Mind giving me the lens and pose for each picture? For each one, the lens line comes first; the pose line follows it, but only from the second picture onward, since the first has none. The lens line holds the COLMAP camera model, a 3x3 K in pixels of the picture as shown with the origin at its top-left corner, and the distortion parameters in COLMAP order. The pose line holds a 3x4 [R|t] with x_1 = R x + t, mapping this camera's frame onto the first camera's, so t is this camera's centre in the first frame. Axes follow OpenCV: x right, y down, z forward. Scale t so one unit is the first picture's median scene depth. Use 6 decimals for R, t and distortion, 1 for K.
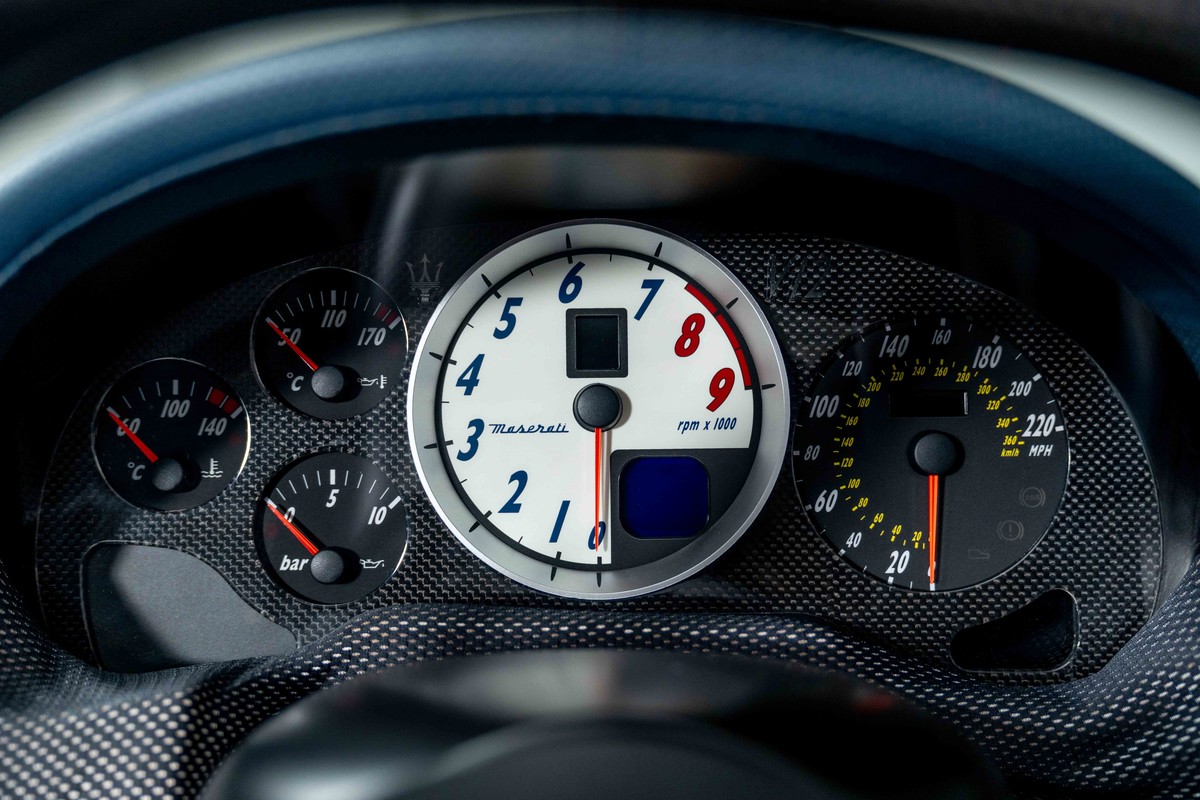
lens RADIAL K [[1195.0, 0, 600.0], [0, 1195.0, 400.0], [0, 0, 1]] dist [0.011812, -0.000599]
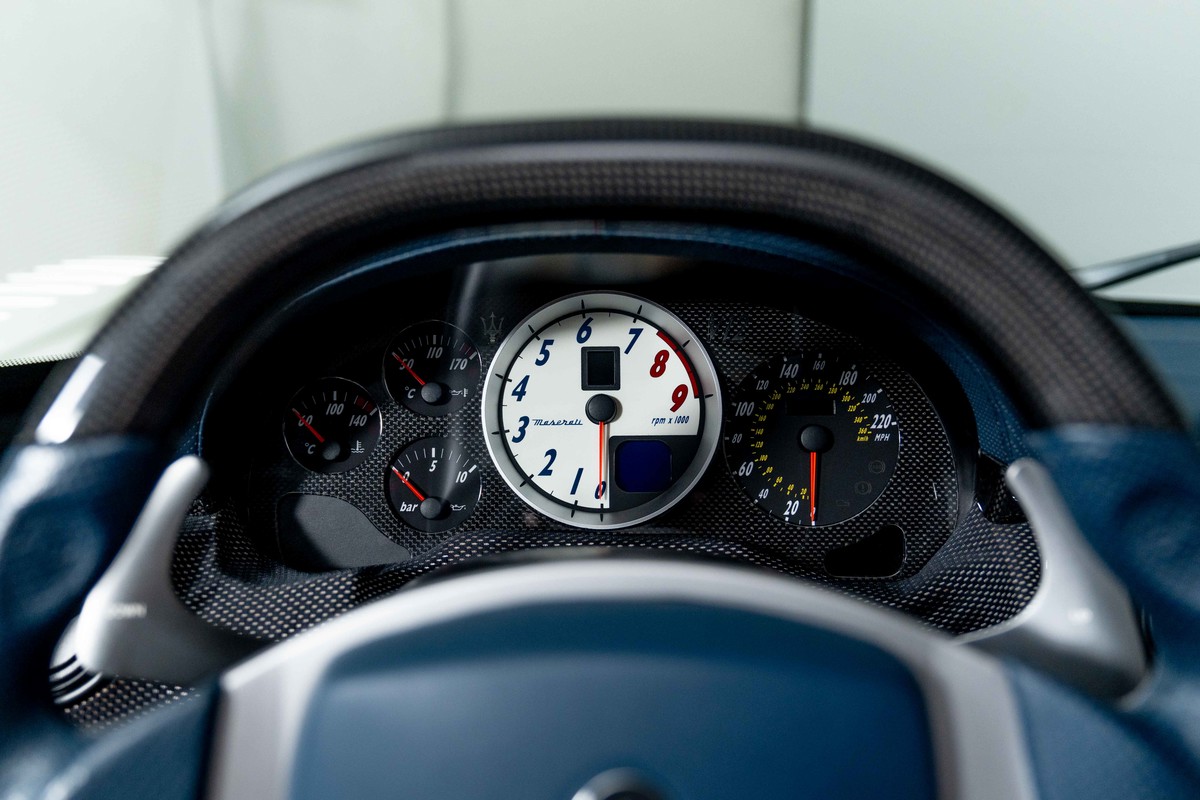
lens RADIAL K [[891.8, 0, 600.0], [0, 891.8, 400.0], [0, 0, 1]] dist [-0.003785, 0.000189]
pose [[0.999989, 0.002559, -0.003970, 0.001255], [-0.002647, 0.999751, -0.022158, 0.020385], [0.003913, 0.022168, 0.999747, -0.180618]]
